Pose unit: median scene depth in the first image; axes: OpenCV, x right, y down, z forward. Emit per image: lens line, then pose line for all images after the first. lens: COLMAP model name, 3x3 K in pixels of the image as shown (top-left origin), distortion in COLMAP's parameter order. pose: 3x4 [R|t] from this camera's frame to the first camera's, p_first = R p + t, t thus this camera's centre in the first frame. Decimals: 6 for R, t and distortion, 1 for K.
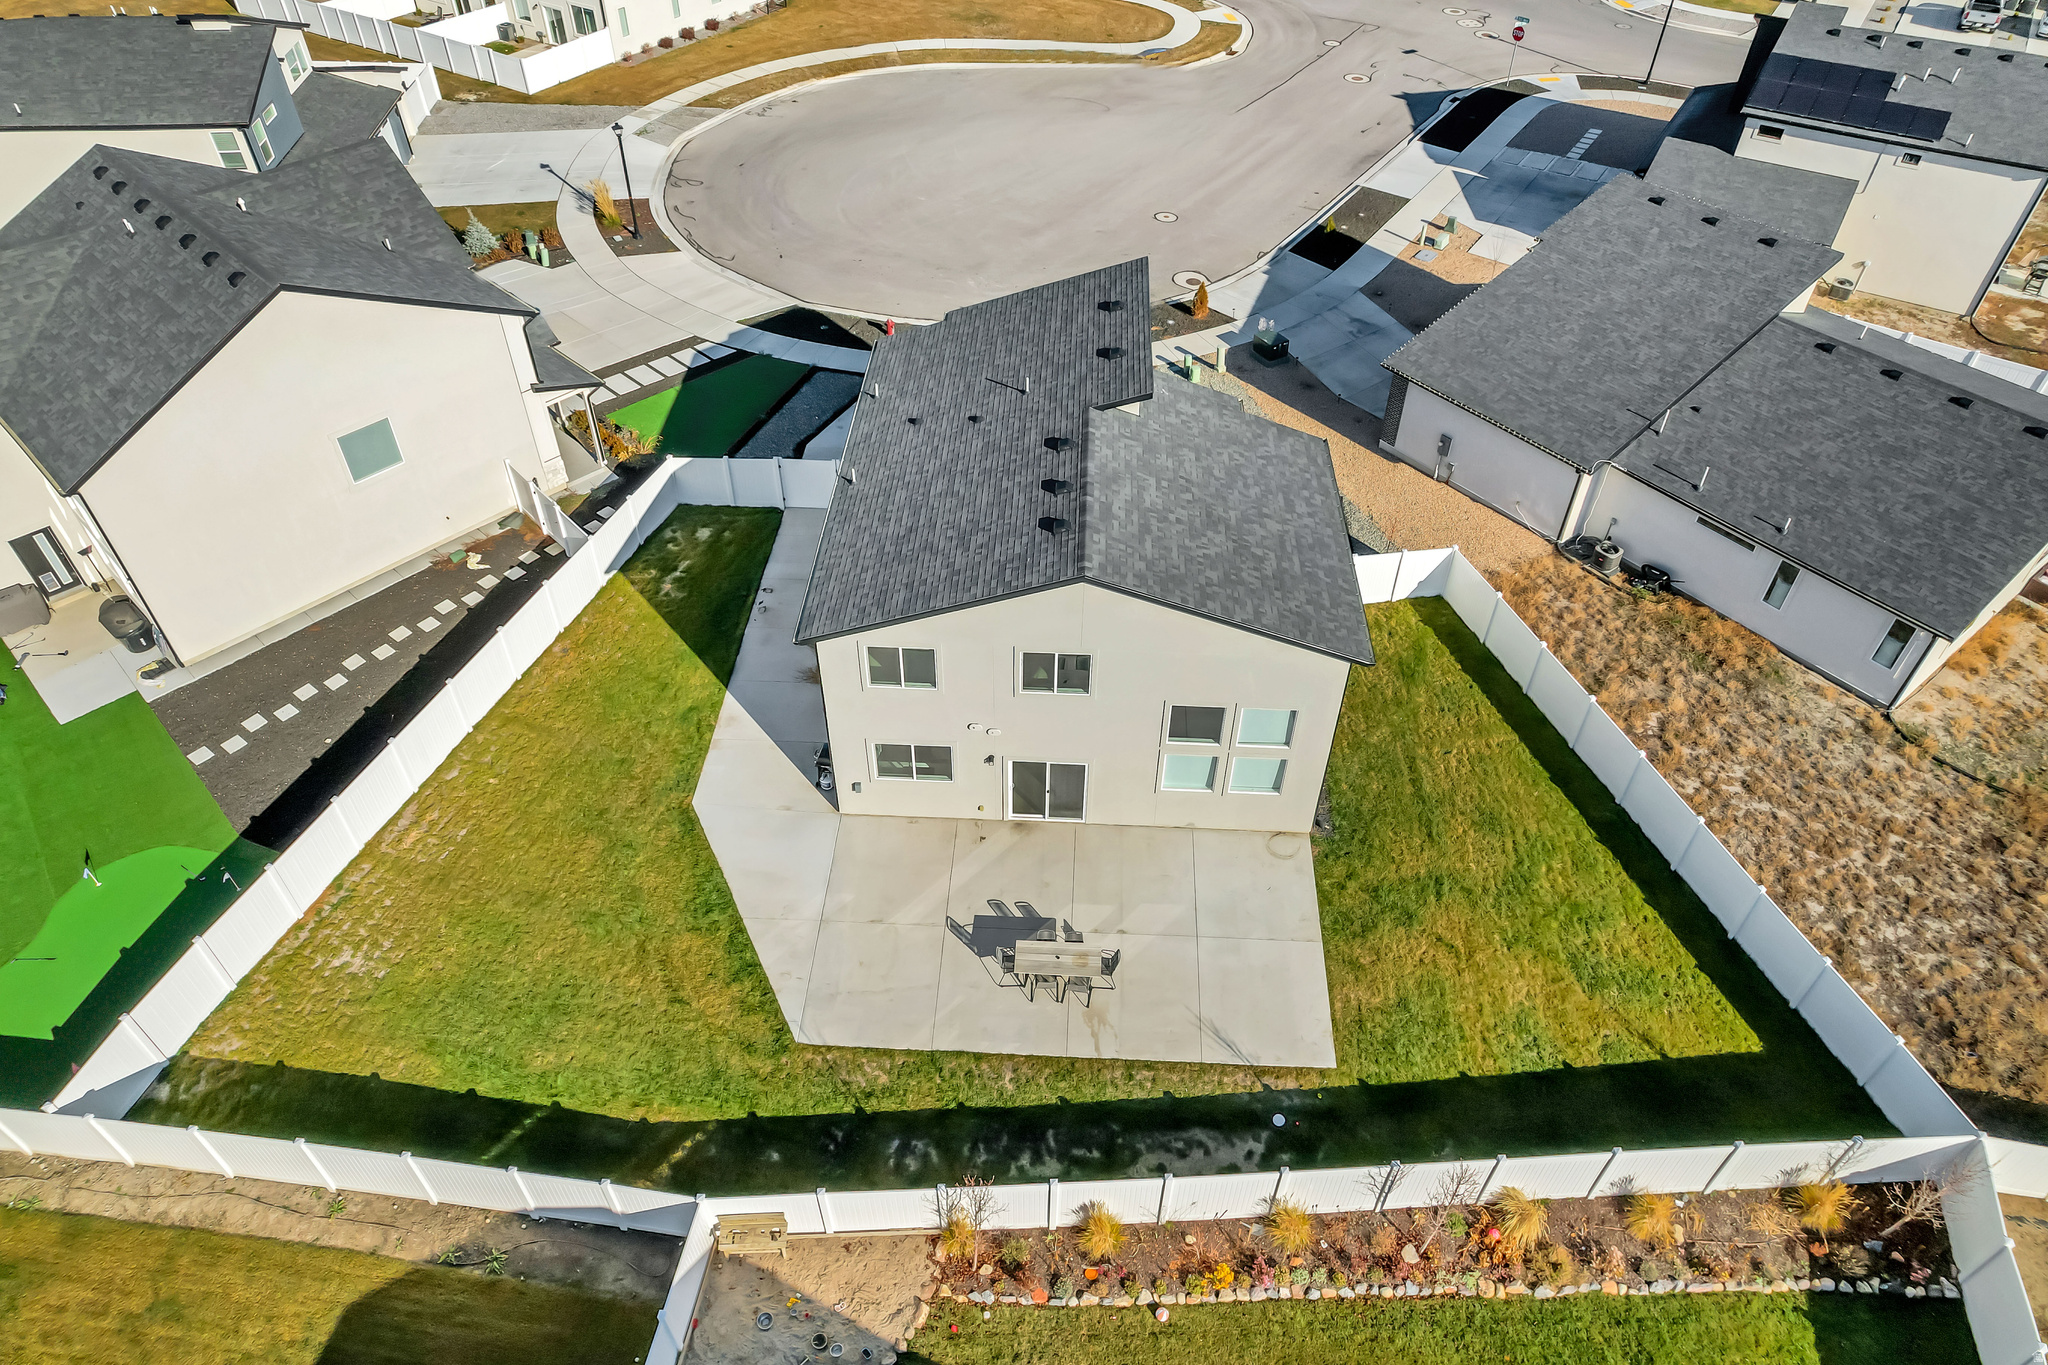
lens RADIAL K [[1318.0, 0, 1033.3], [0, 1318.0, 681.1], [0, 0, 1]] dist [-0.074372, 0.069749]
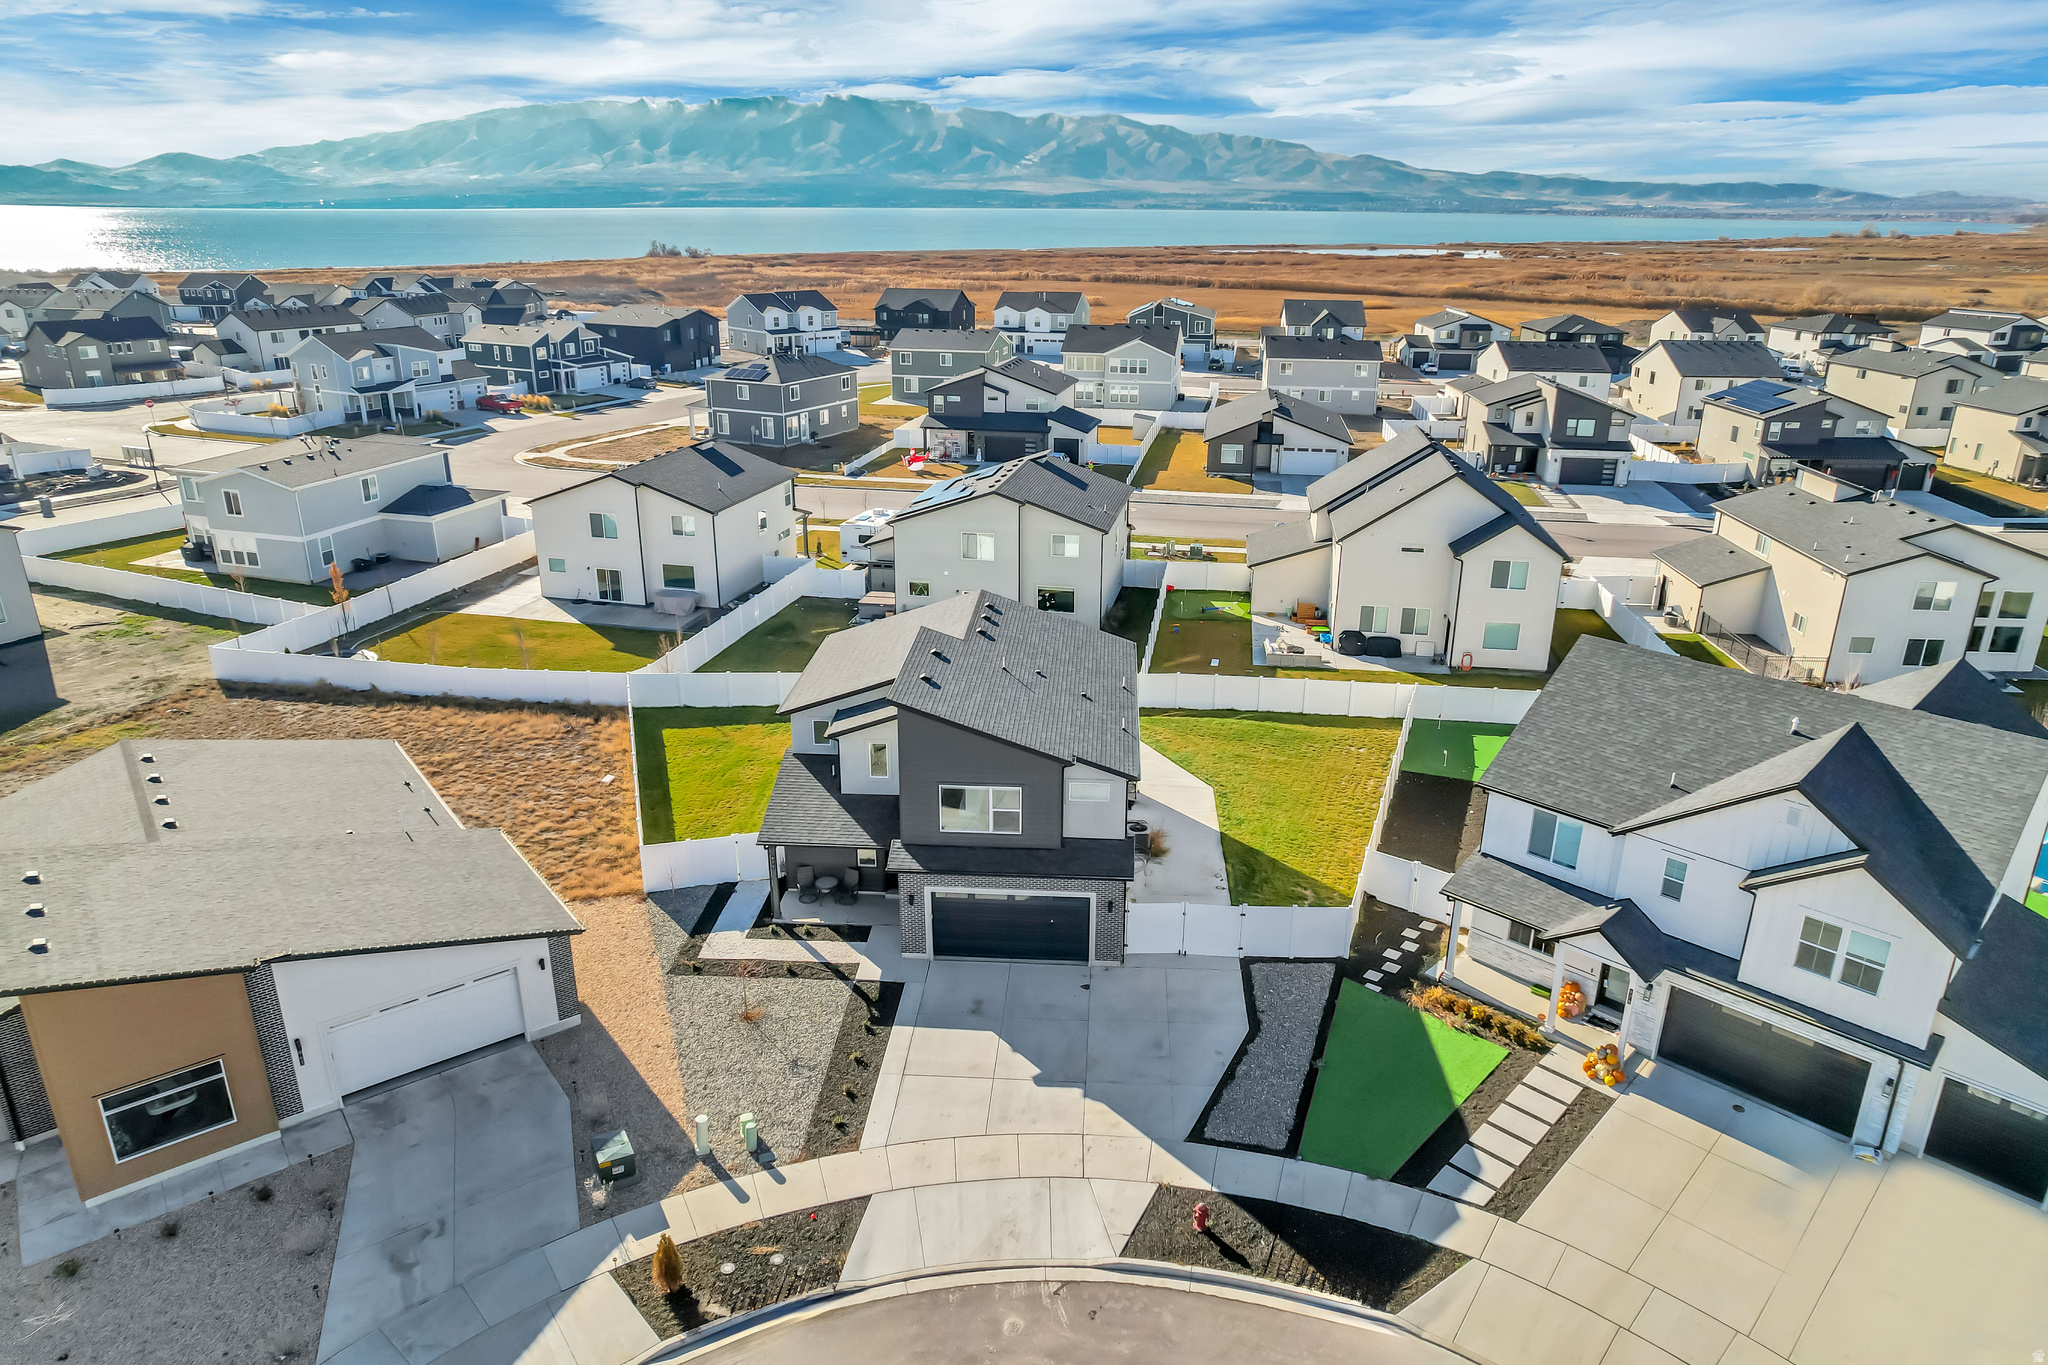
lens RADIAL K [[1318.0, 0, 1033.3], [0, 1318.0, 681.1], [0, 0, 1]] dist [-0.074372, 0.069749]
pose [[-0.999756, -0.020094, 0.009135, -0.044190], [-0.000884, 0.449963, 0.893047, -1.314438], [-0.022055, 0.892821, -0.449871, 1.487581]]
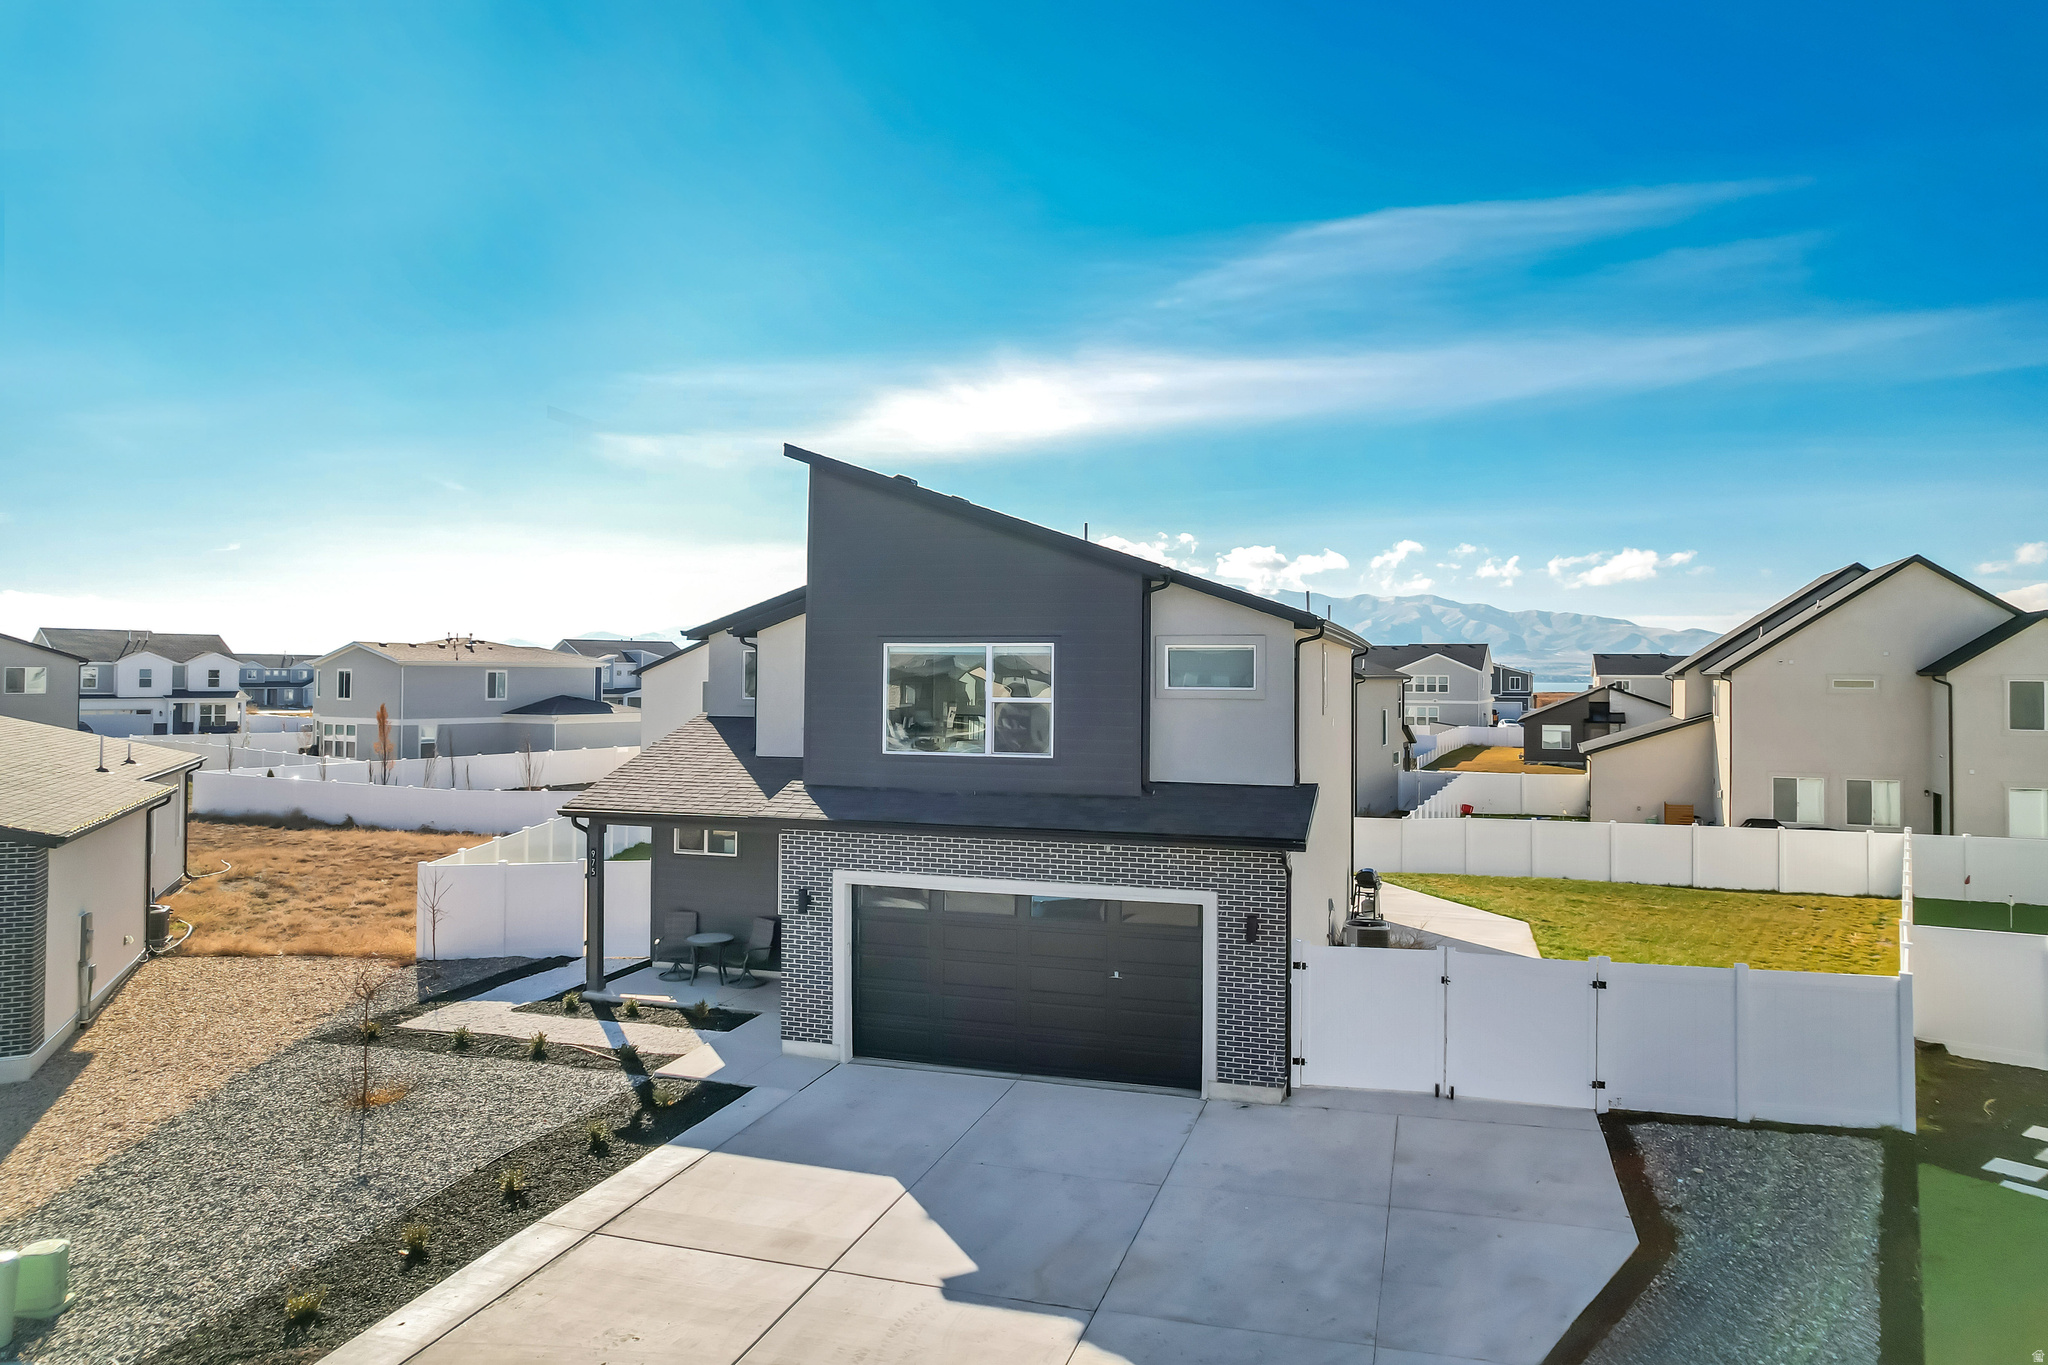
lens RADIAL K [[1326.9, 0, 1032.0], [0, 1326.9, 649.8], [0, 0, 1]] dist [-0.068983, 0.062740]
pose [[-0.968420, -0.011242, 0.249070, -0.144159], [0.157869, 0.745560, 0.647470, -0.598211], [-0.192975, 0.666343, -0.720241, 1.433160]]
